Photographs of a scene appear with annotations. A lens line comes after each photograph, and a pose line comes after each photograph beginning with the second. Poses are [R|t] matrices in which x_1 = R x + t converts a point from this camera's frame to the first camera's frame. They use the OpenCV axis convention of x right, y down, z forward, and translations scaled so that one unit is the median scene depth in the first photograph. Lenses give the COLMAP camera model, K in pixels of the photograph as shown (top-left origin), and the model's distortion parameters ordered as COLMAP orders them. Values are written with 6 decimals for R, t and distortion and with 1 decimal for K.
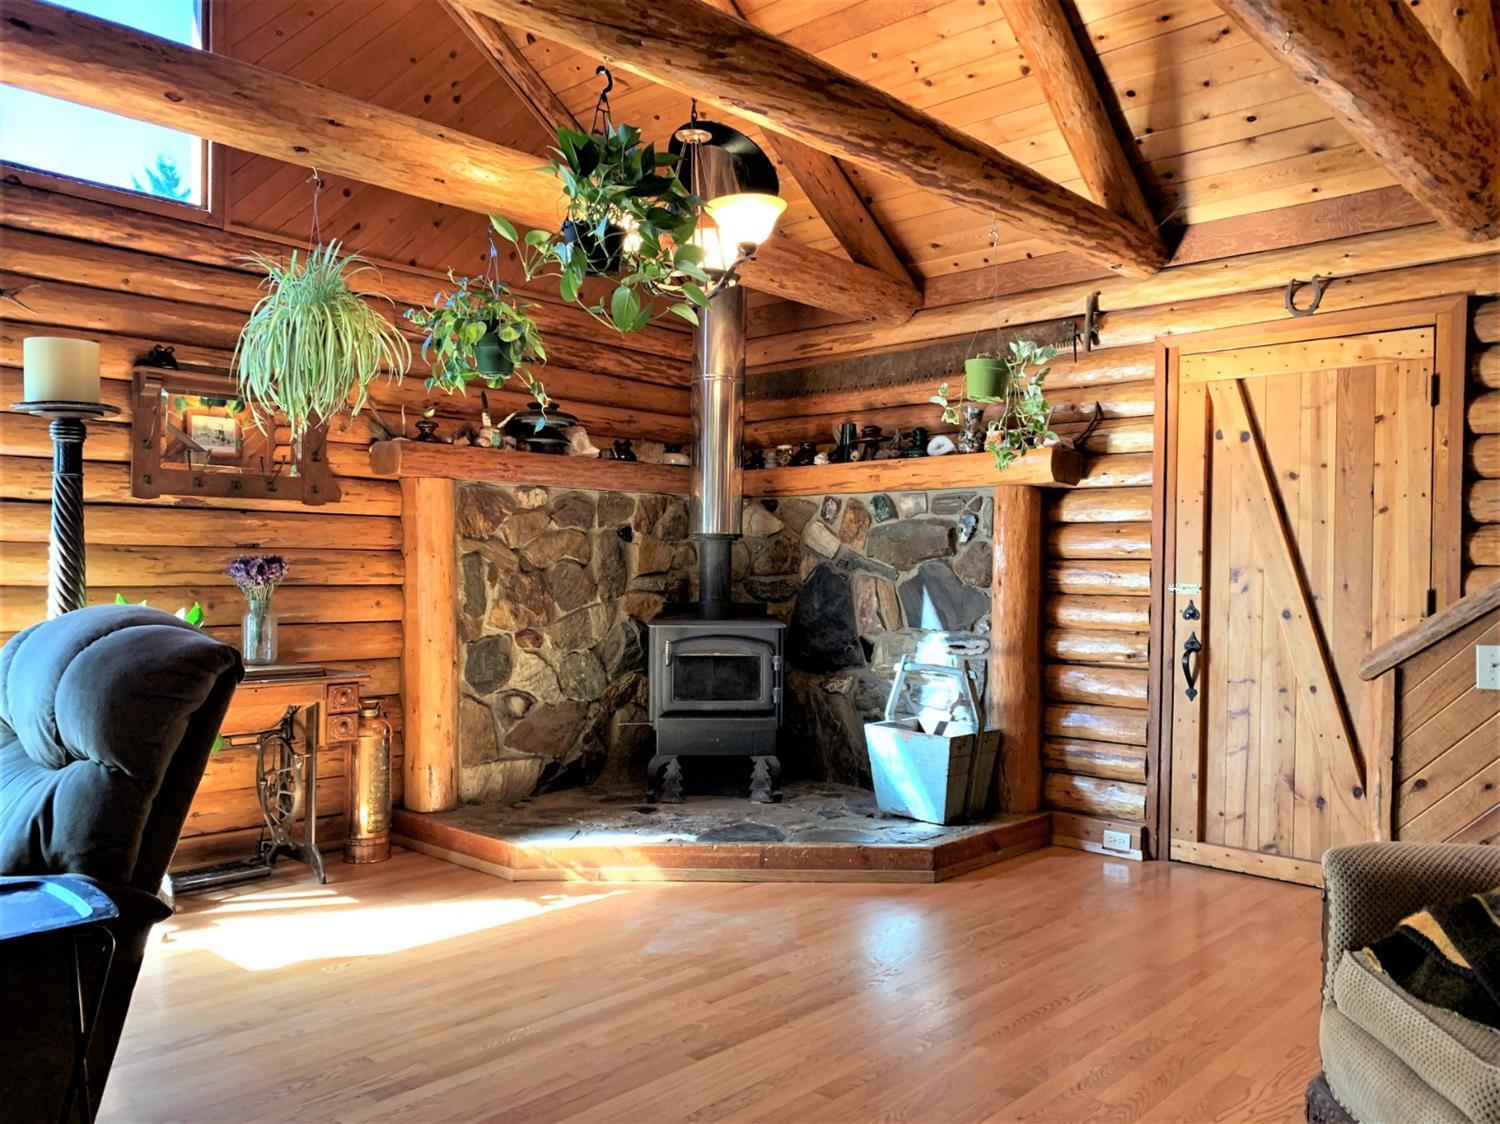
lens RADIAL K [[1124.6, 0, 805.6], [0, 1124.6, 545.3], [0, 0, 1]] dist [-0.001472, -0.028271]
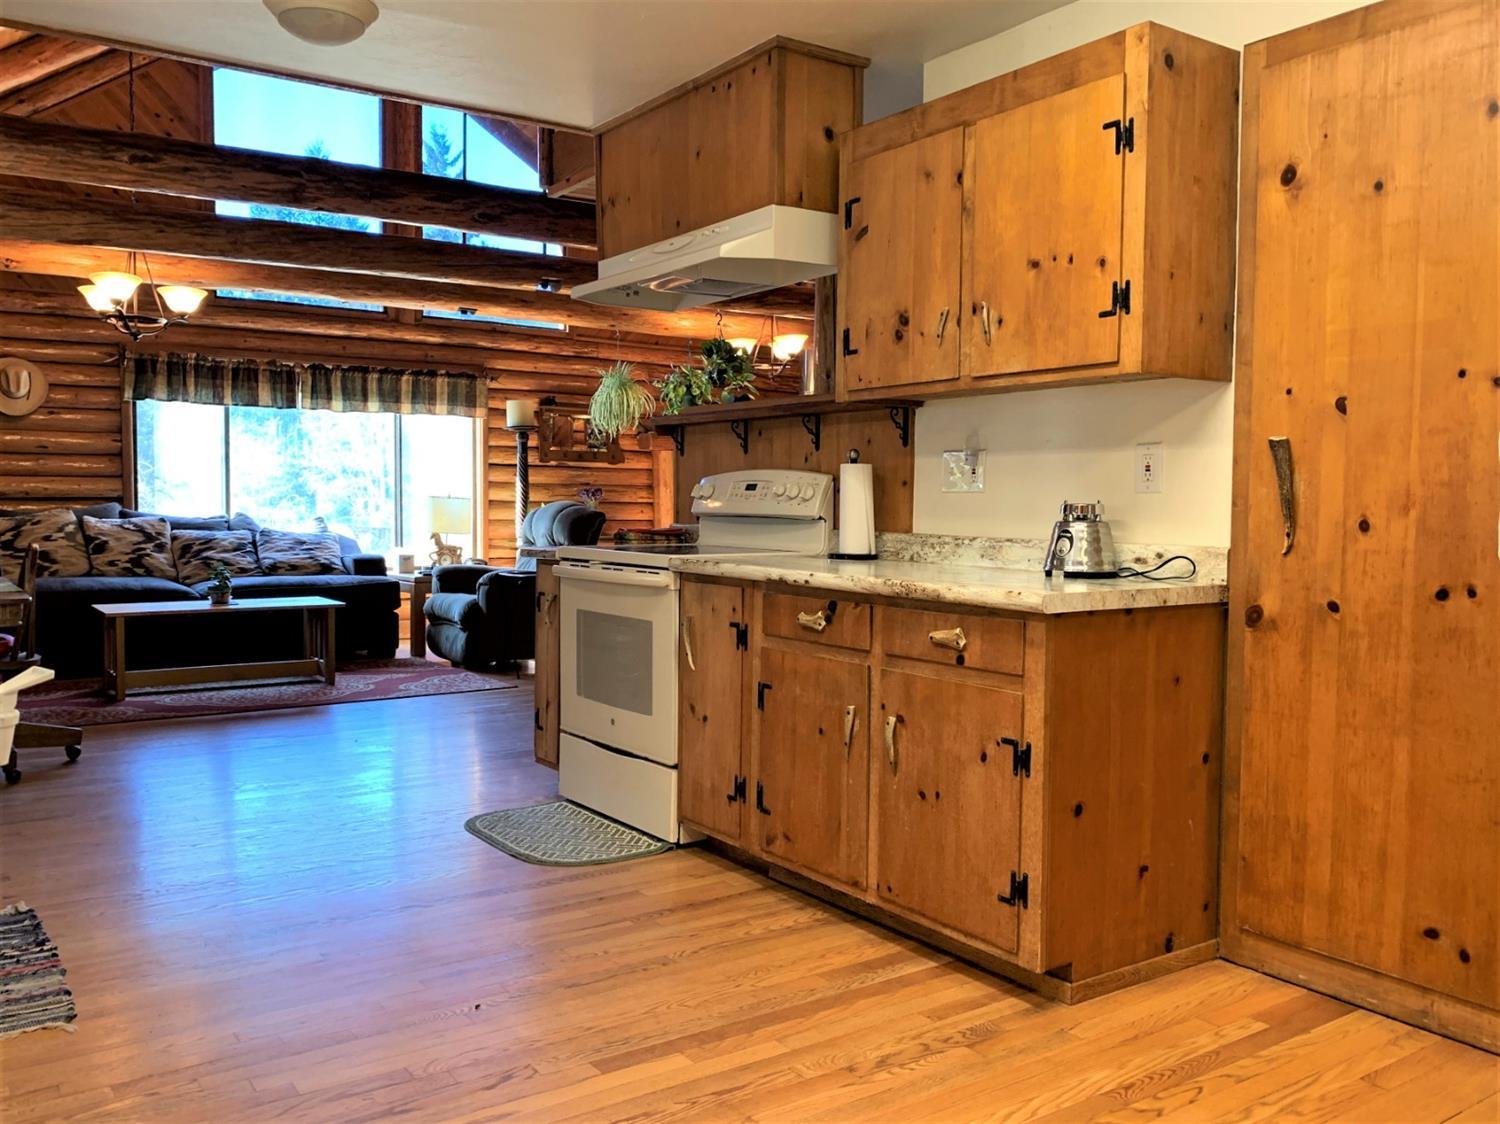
lens RADIAL K [[1240.8, 0, 836.3], [0, 1240.8, 580.2], [0, 0, 1]] dist [-0.090769, 0.041347]
pose [[0.980292, 0.010956, -0.197249, 0.402332], [0.003203, 0.997449, 0.071317, 0.015389], [0.197527, -0.070543, 0.977756, -1.115502]]
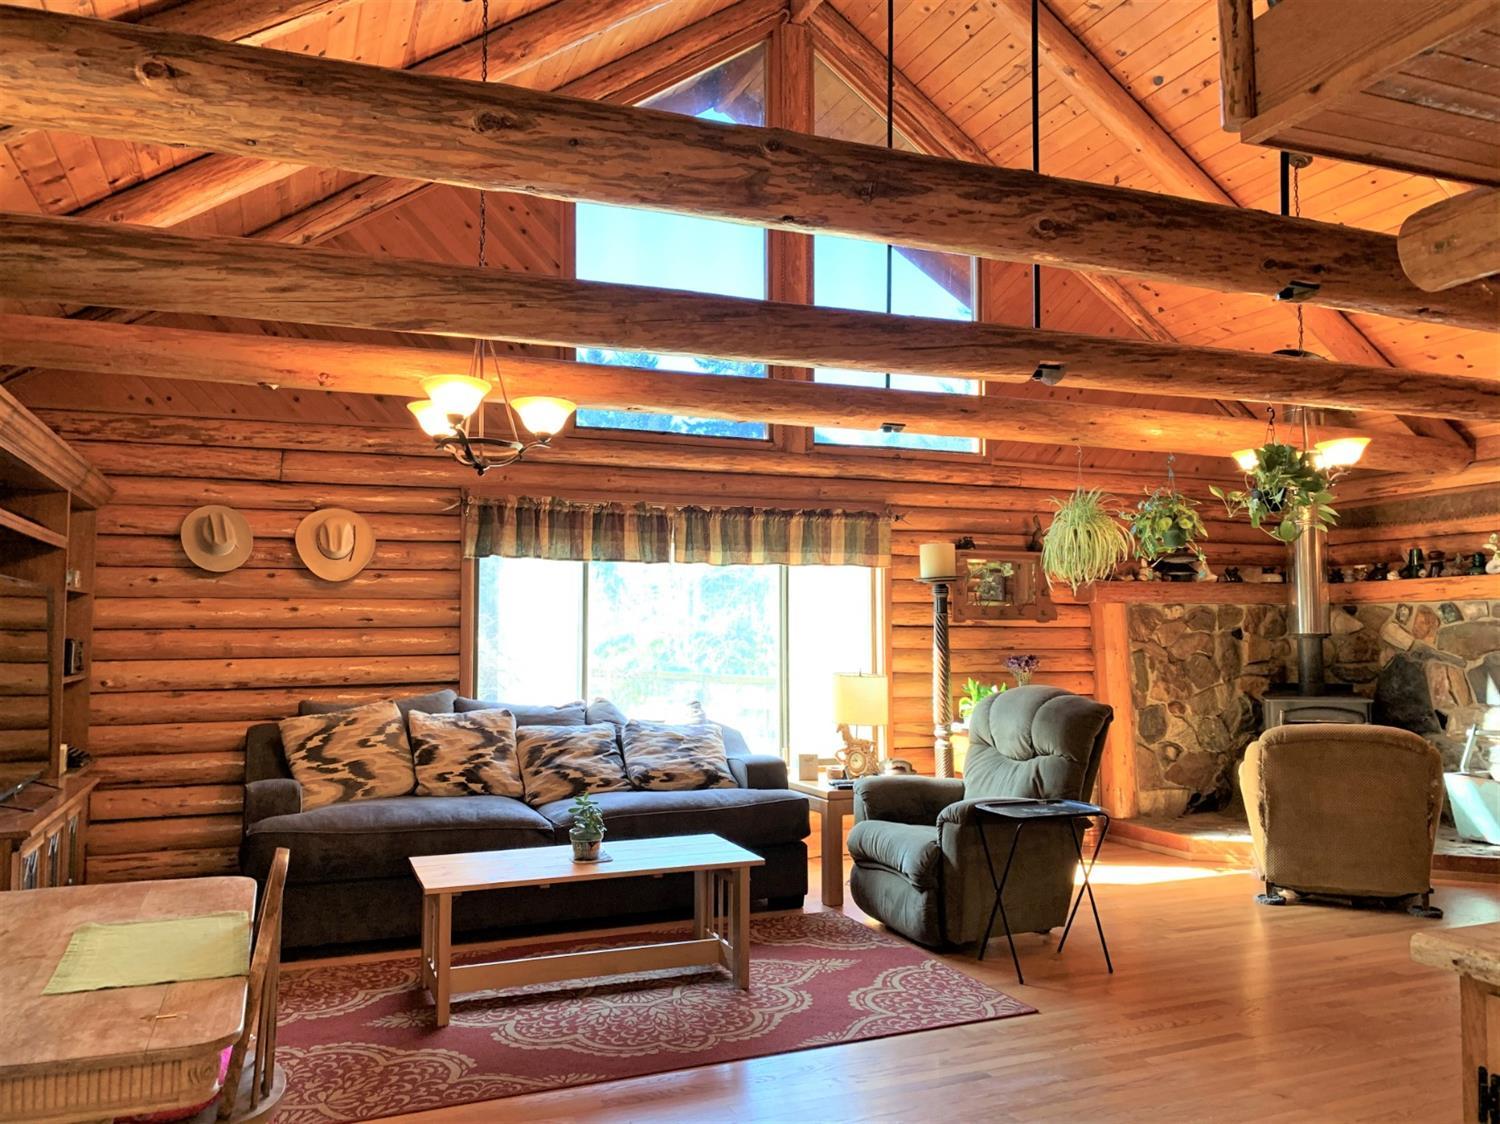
lens RADIAL K [[1124.6, 0, 737.8], [0, 1124.6, 546.8], [0, 0, 1]] dist [-0.001472, -0.028271]
pose [[0.879883, -0.049212, -0.472636, -0.045912], [0.018566, 0.997424, -0.069293, -0.037654], [0.474828, 0.052195, 0.878530, -0.606159]]
